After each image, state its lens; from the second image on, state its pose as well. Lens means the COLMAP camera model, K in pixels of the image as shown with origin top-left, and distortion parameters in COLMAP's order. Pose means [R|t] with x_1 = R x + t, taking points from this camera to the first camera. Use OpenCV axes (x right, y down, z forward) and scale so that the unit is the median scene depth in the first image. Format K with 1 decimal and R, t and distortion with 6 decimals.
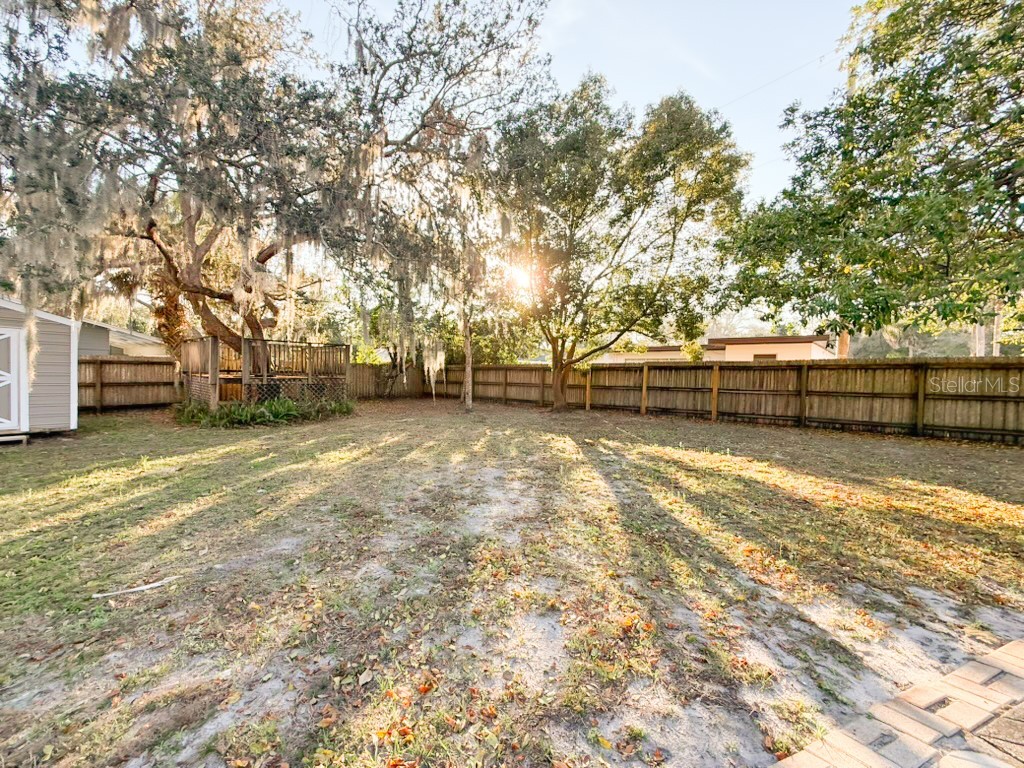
lens RADIAL K [[410.6, 0, 512.0], [0, 410.6, 384.0], [0, 0, 1]] dist [0.000298, 0.000036]
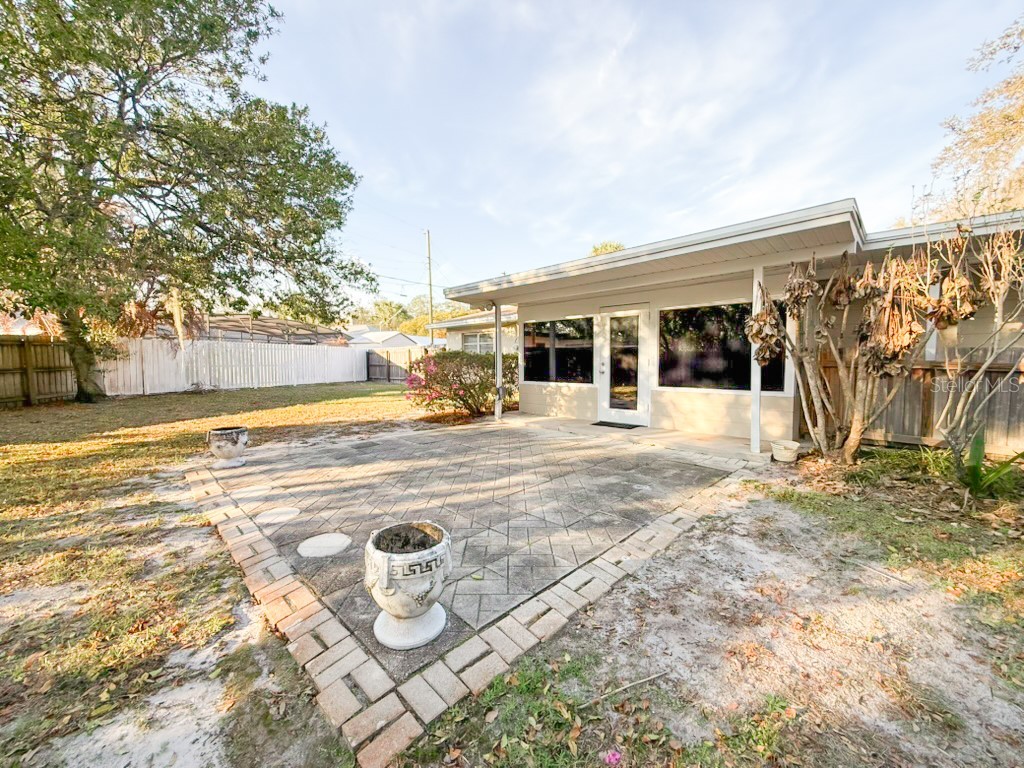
lens RADIAL K [[410.6, 0, 512.0], [0, 410.6, 384.0], [0, 0, 1]] dist [0.000298, 0.000036]
pose [[-0.403472, -0.058390, 0.913127, -0.192436], [0.008704, 0.997672, 0.067642, -0.000351], [-0.914951, 0.035239, -0.402024, 0.033084]]
